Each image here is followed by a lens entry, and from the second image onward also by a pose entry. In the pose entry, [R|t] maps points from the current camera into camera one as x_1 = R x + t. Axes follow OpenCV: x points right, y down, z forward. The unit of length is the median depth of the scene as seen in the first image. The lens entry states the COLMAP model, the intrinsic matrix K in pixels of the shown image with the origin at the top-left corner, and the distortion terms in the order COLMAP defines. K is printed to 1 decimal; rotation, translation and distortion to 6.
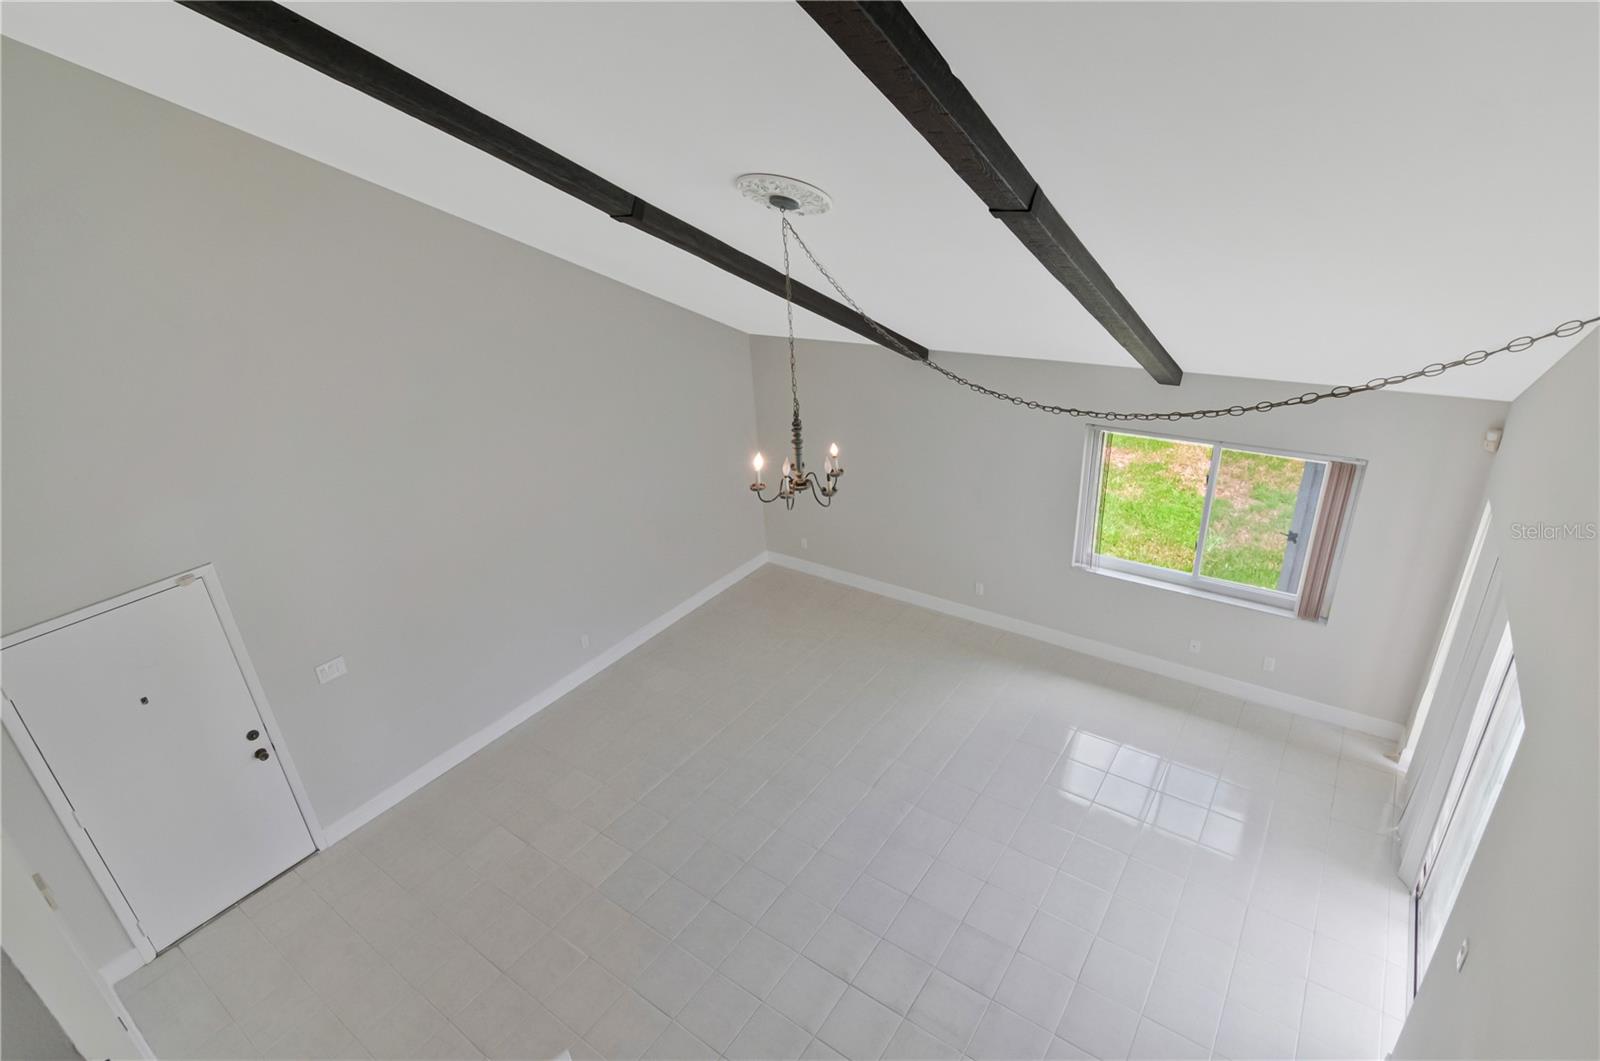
lens RADIAL K [[805.2, 0, 806.0], [0, 805.2, 524.6], [0, 0, 1]] dist [0.000973, -0.000773]
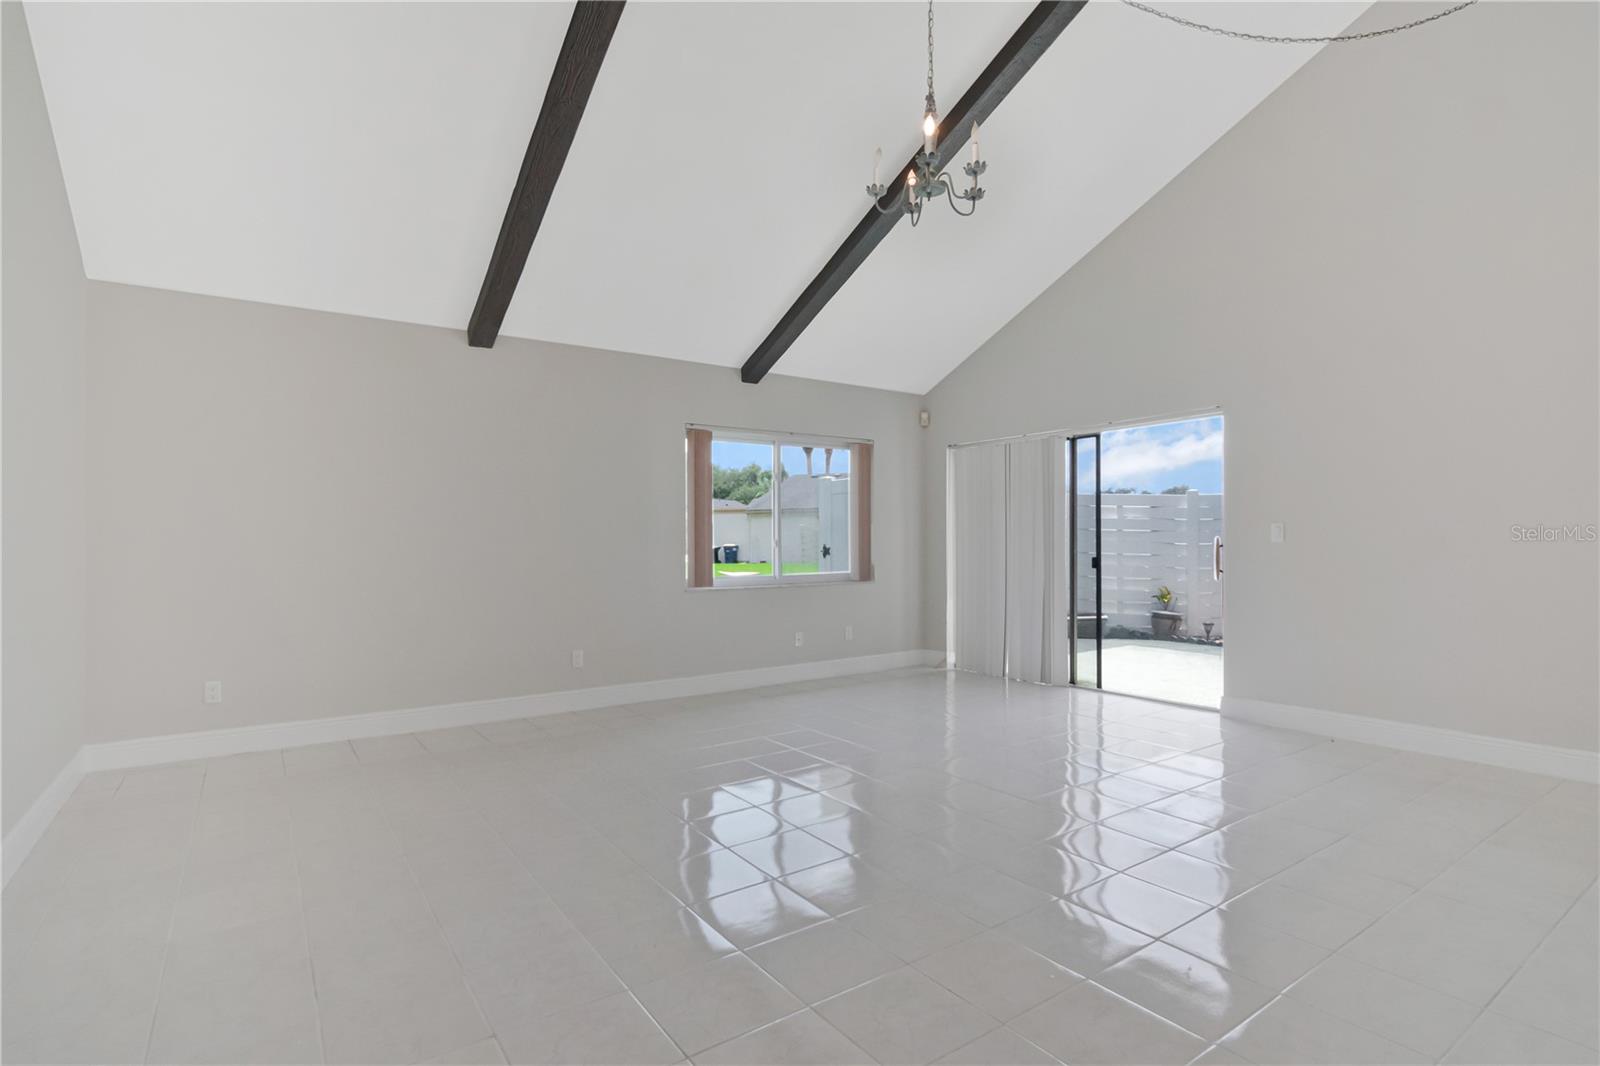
lens RADIAL K [[784.1, 0, 802.6], [0, 784.1, 539.0], [0, 0, 1]] dist [0.000217, -0.000524]
pose [[0.379923, 0.021133, 0.924777, -0.510179], [0.365891, 0.914772, -0.171222, 0.234989], [-0.849578, 0.403418, 0.339810, 0.675516]]
